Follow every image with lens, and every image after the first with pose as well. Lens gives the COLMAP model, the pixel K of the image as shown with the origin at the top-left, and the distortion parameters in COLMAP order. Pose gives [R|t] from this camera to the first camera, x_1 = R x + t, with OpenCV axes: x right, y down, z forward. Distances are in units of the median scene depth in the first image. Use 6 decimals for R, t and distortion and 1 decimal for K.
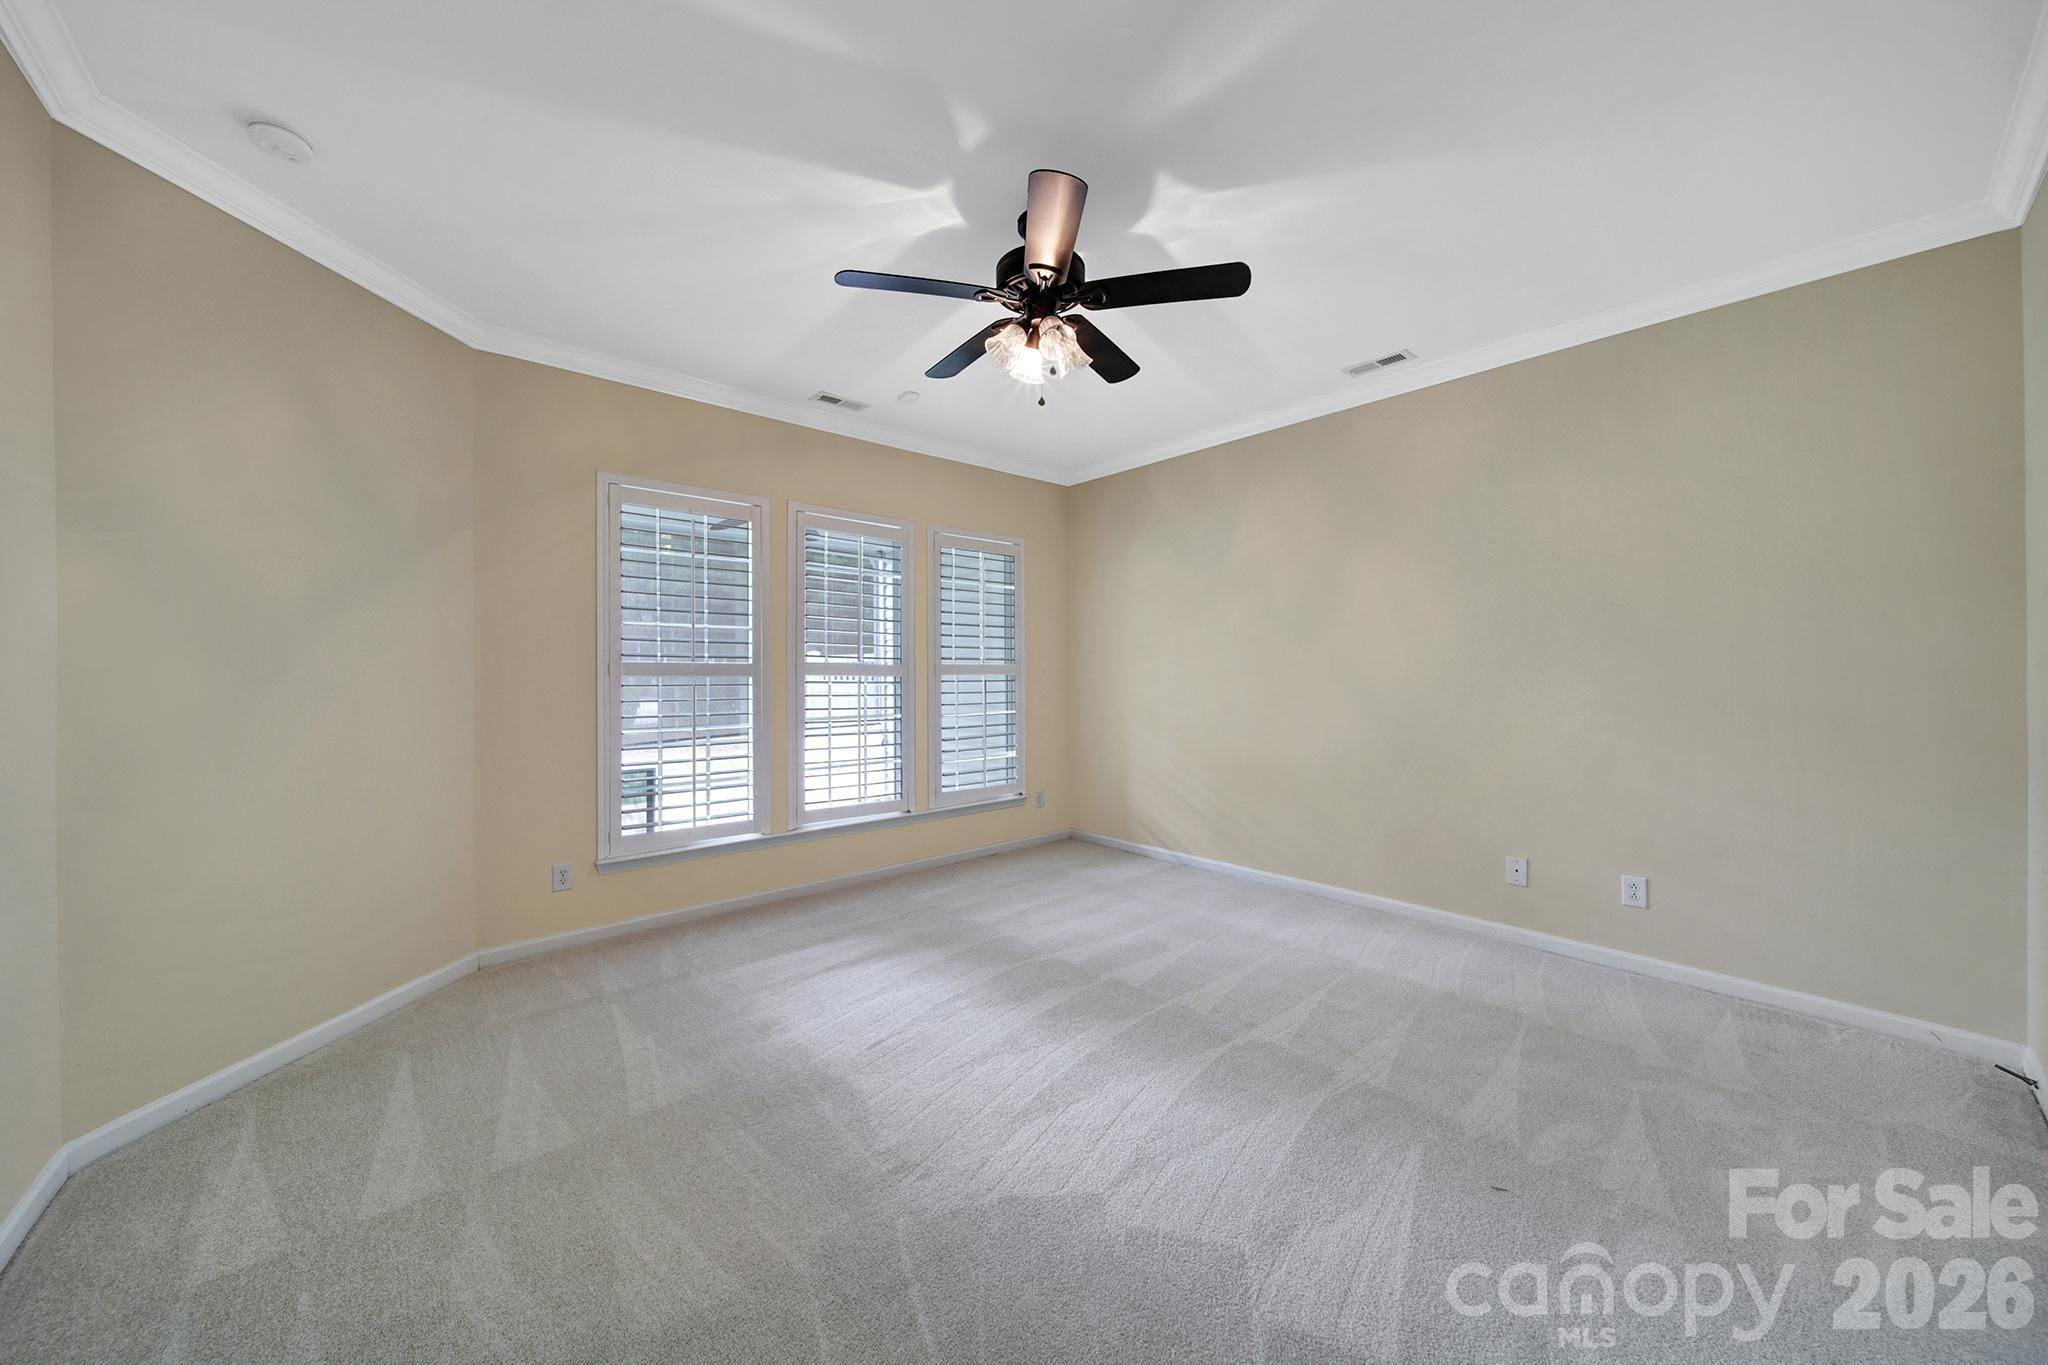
lens RADIAL K [[720.1, 0, 1006.3], [0, 720.1, 670.5], [0, 0, 1]] dist [-0.001586, -0.000009]
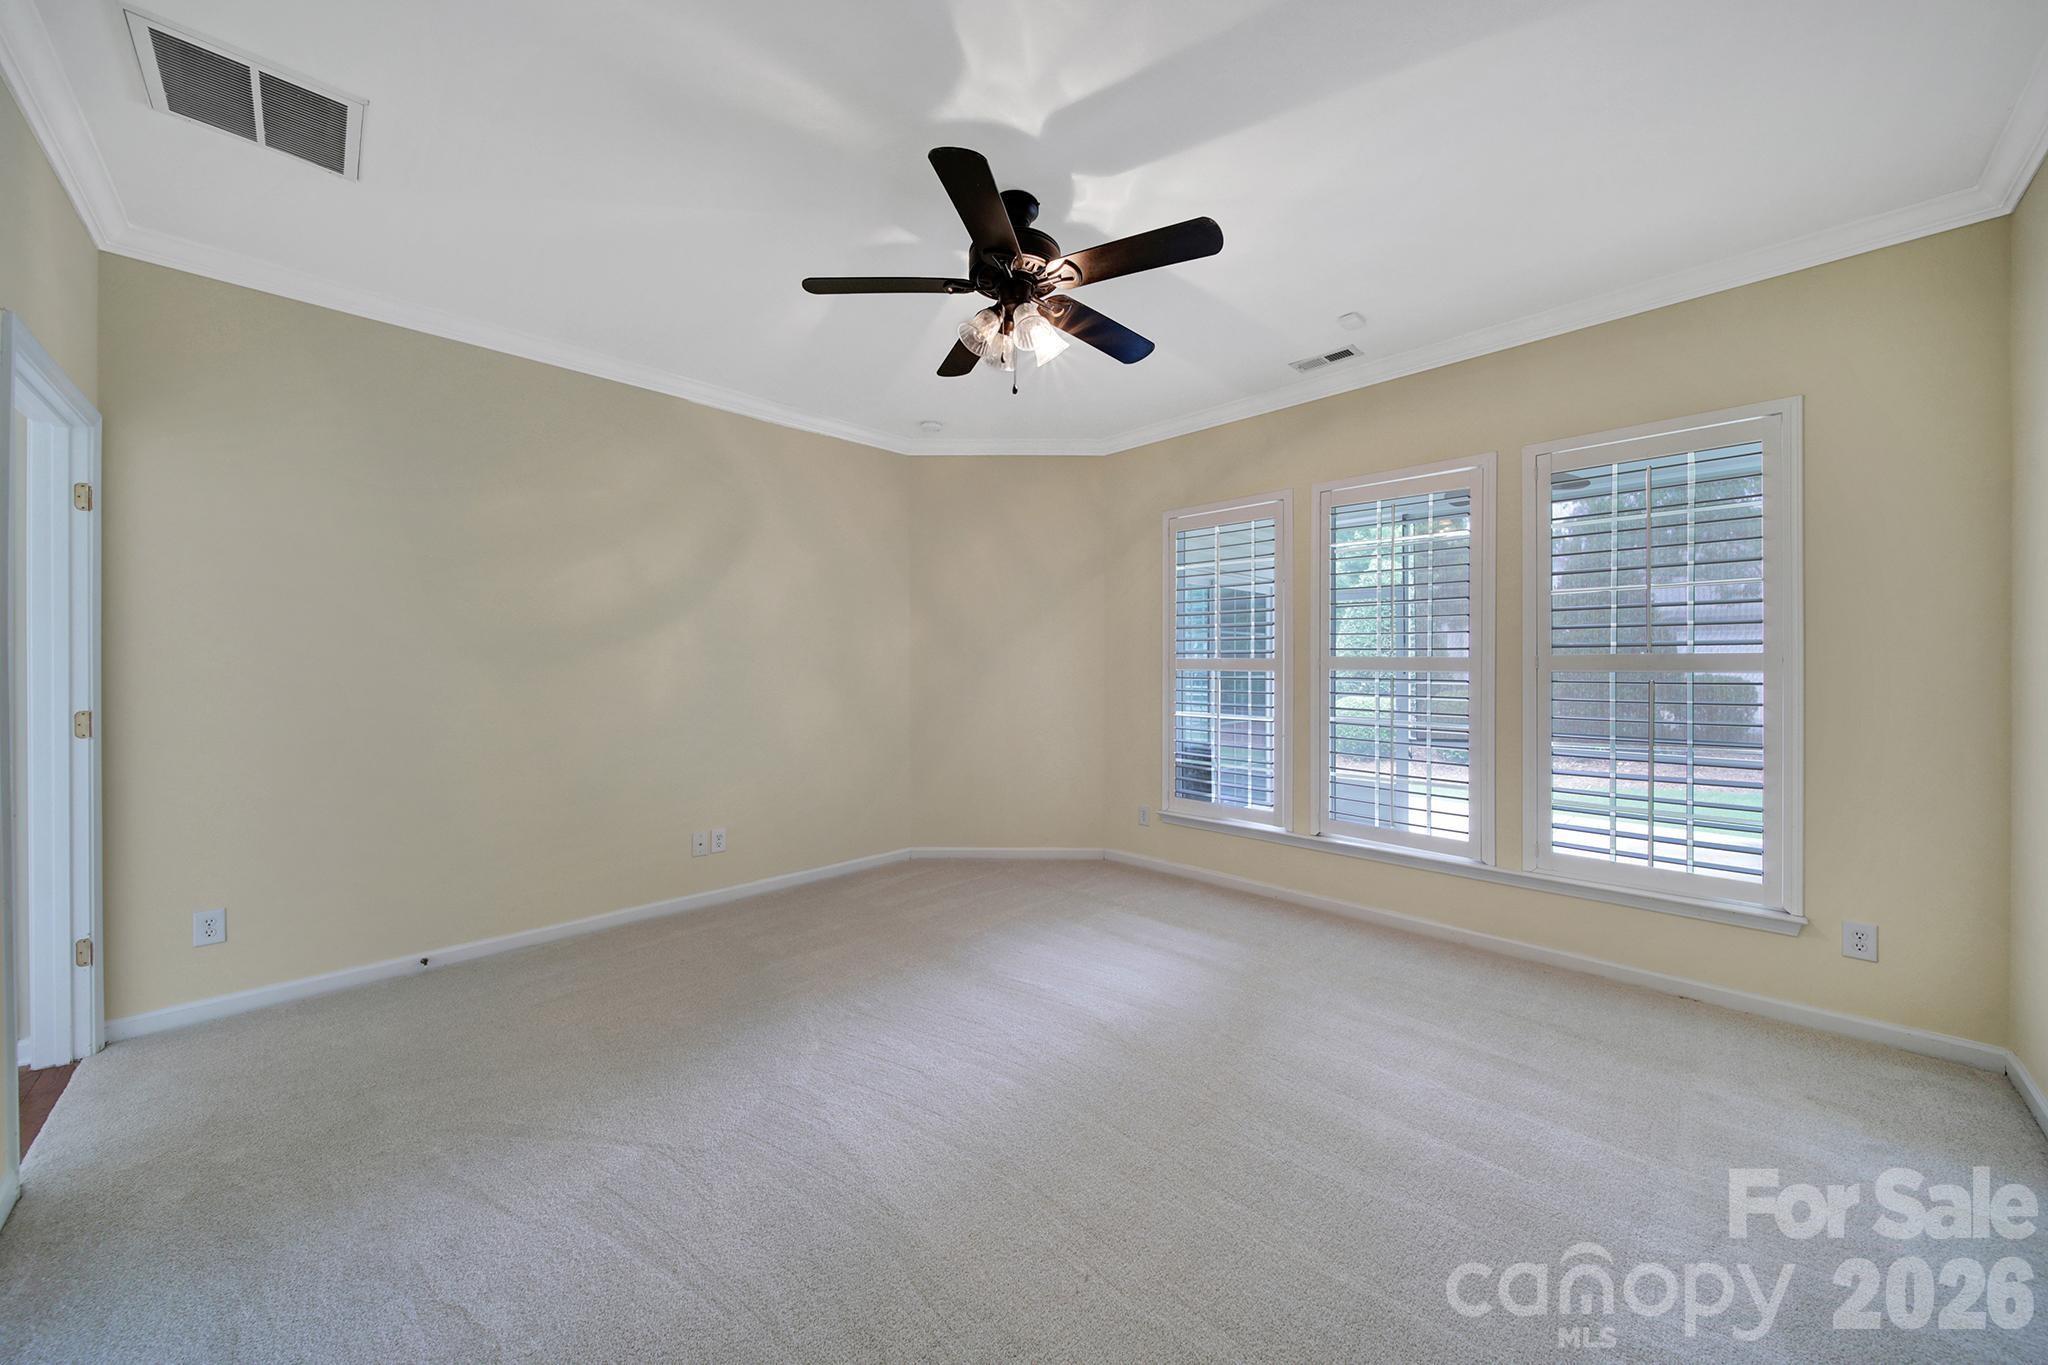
lens RADIAL K [[720.1, 0, 1005.6], [0, 720.1, 676.6], [0, 0, 1]] dist [-0.001586, -0.000009]
pose [[0.062873, 0.016132, -0.997891, 0.622834], [0.004467, 0.999855, 0.016445, -0.003688], [0.998012, -0.005491, 0.062791, 0.556155]]
